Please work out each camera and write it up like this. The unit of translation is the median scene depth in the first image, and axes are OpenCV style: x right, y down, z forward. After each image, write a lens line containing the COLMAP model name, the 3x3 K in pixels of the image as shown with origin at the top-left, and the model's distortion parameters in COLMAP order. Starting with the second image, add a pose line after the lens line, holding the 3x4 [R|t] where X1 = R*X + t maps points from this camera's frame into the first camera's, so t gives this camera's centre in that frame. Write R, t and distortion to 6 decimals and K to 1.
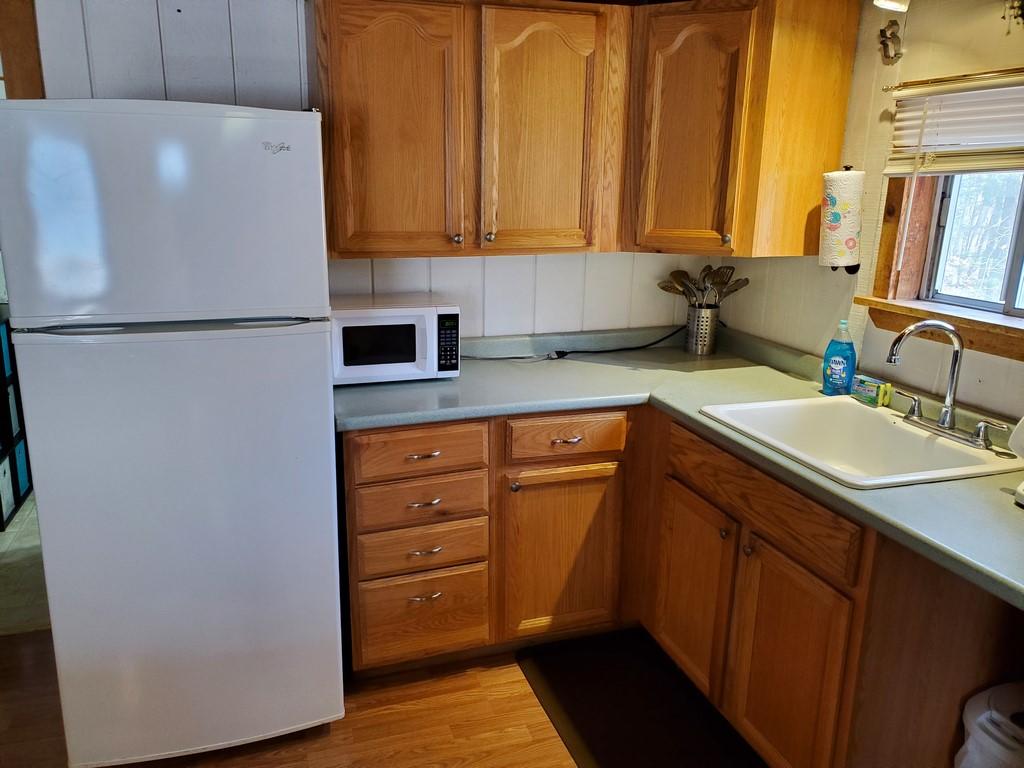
lens RADIAL K [[796.3, 0, 512.0], [0, 796.3, 384.0], [0, 0, 1]] dist [0.015568, 0.003085]
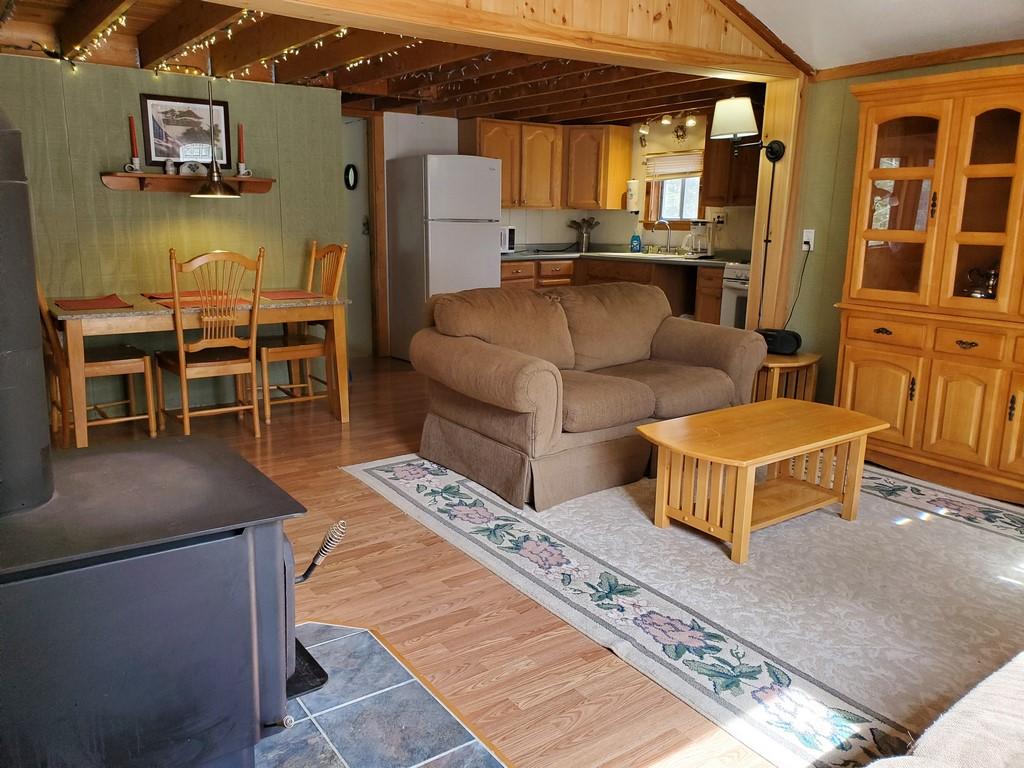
lens RADIAL K [[828.1, 0, 535.1], [0, 828.1, 381.5], [0, 0, 1]] dist [0.127535, -0.000287]
pose [[0.936683, -0.067563, 0.343599, -1.116874], [0.087365, 0.995271, -0.042463, 0.621659], [-0.339105, 0.069793, 0.938156, -1.882698]]
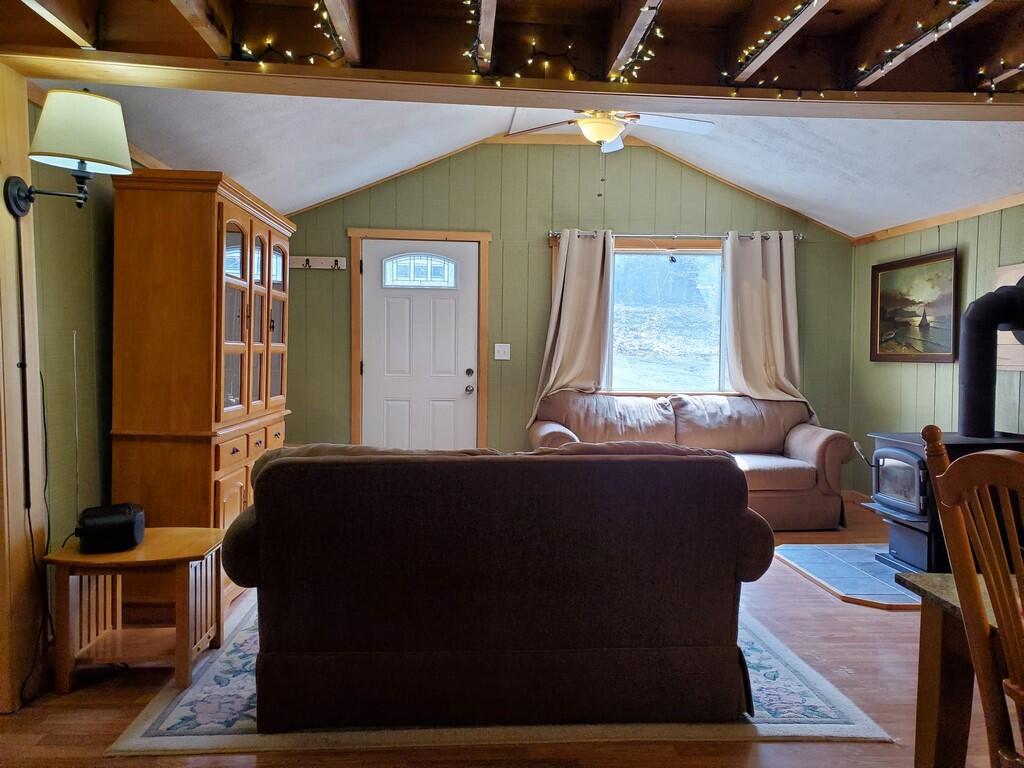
lens RADIAL K [[796.3, 0, 512.0], [0, 796.3, 384.0], [0, 0, 1]] dist [0.015568, 0.003085]
pose [[-0.972405, -0.031449, 0.231171, -0.660728], [0.040422, 0.953176, 0.299703, -0.064738], [-0.229772, 0.300777, -0.925601, 0.834922]]
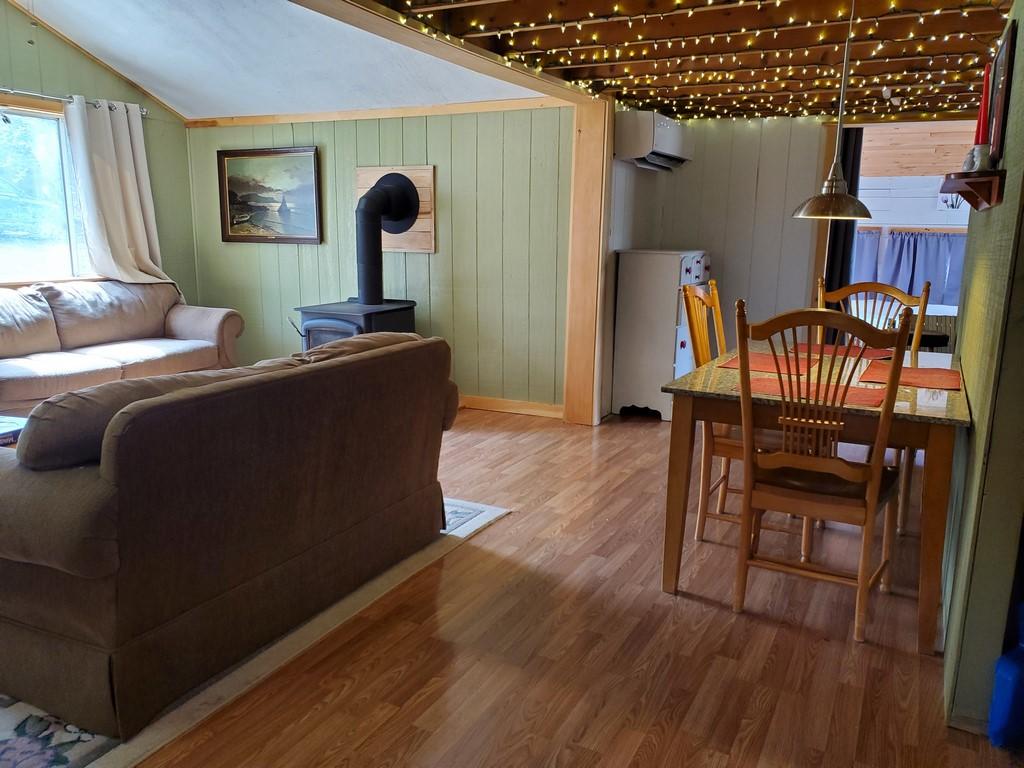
lens RADIAL K [[796.3, 0, 512.0], [0, 796.3, 384.0], [0, 0, 1]] dist [0.015568, 0.003085]
pose [[-0.683628, 0.116324, -0.720501, 0.149011], [-0.215930, 0.910782, 0.351924, -0.060278], [0.697156, 0.396163, -0.597518, 0.725807]]
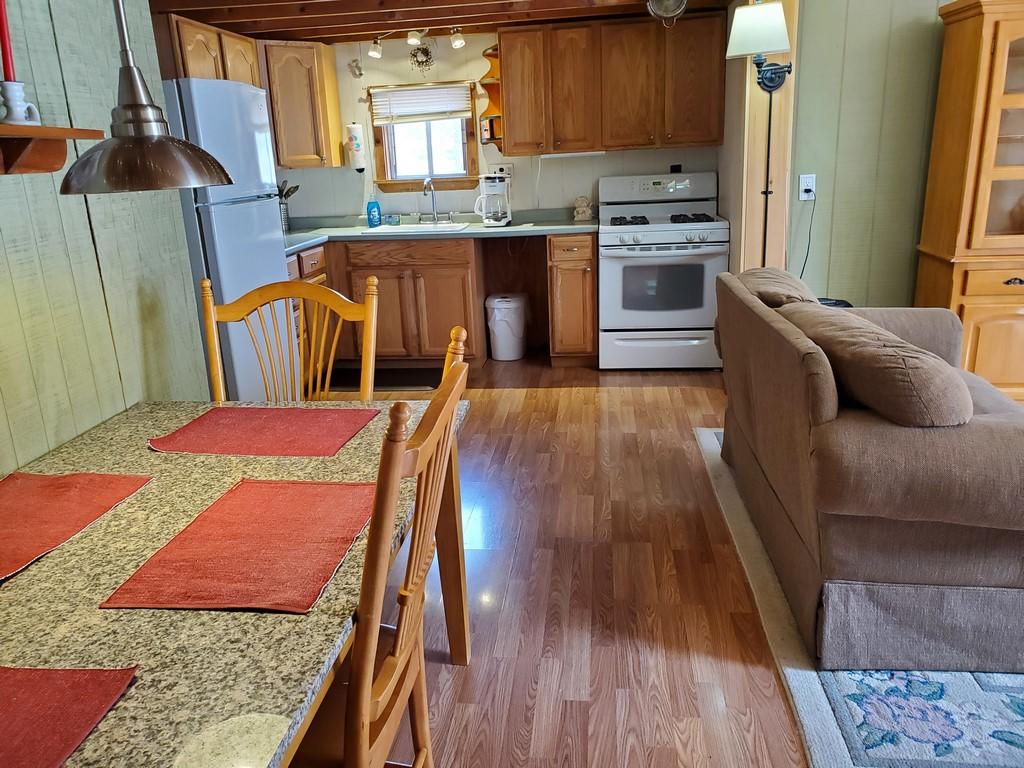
lens RADIAL K [[796.3, 0, 512.0], [0, 796.3, 384.0], [0, 0, 1]] dist [0.015568, 0.003085]
pose [[0.378951, -0.282994, 0.881085, -1.550368], [0.285017, 0.941505, 0.179815, 0.136772], [-0.880432, 0.182983, 0.437443, -0.223254]]
